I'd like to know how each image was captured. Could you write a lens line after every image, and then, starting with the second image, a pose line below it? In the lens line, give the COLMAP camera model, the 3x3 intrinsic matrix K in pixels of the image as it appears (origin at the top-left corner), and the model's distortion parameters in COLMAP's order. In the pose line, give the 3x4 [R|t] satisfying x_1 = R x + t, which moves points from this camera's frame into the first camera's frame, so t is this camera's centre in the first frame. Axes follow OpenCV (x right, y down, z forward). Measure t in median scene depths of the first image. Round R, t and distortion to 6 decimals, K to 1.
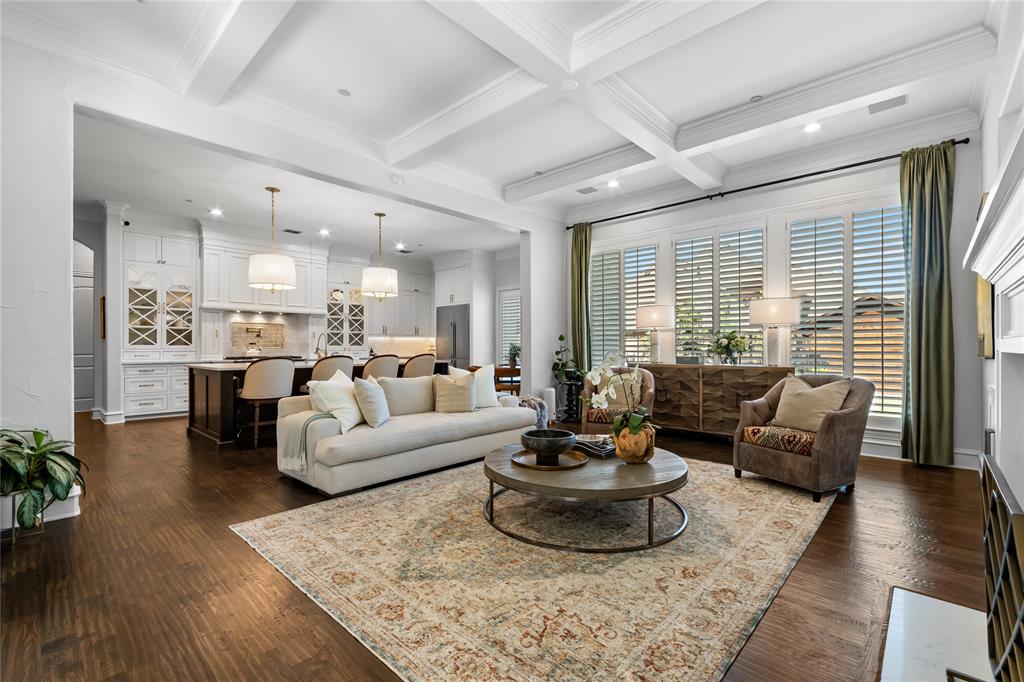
lens RADIAL K [[449.7, 0, 511.8], [0, 449.7, 343.4], [0, 0, 1]] dist [0.000638, 0.001425]
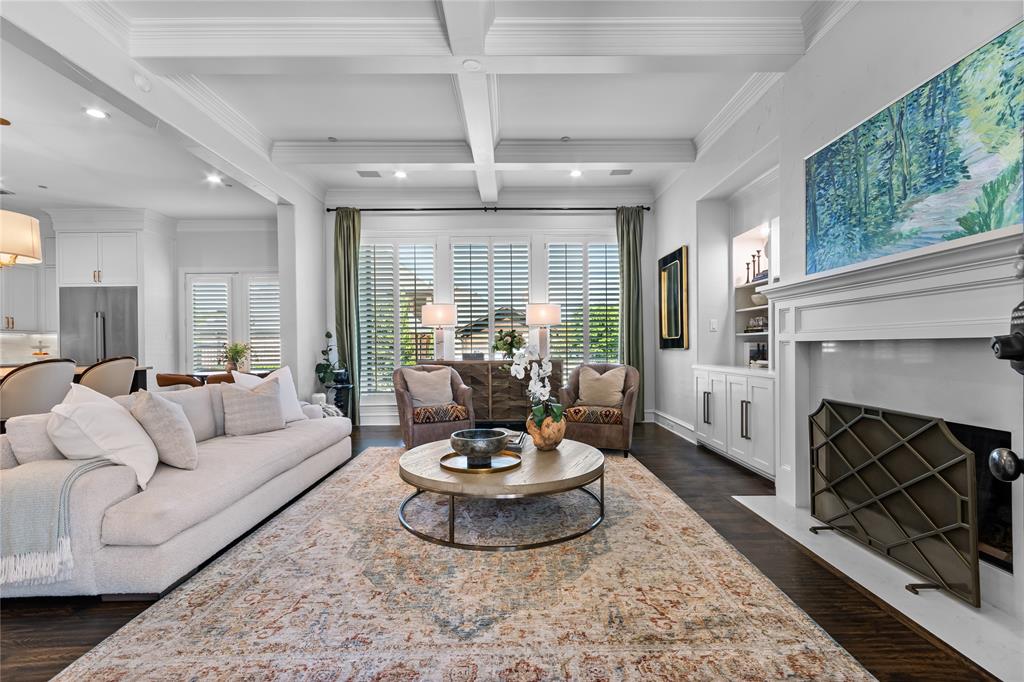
lens RADIAL K [[449.7, 0, 514.4], [0, 449.7, 344.2], [0, 0, 1]] dist [0.000638, 0.001425]
pose [[0.723458, -0.002159, 0.690365, -0.426063], [0.003616, 0.999993, -0.000662, 0.013090], [-0.690359, 0.002975, 0.723461, 0.230615]]
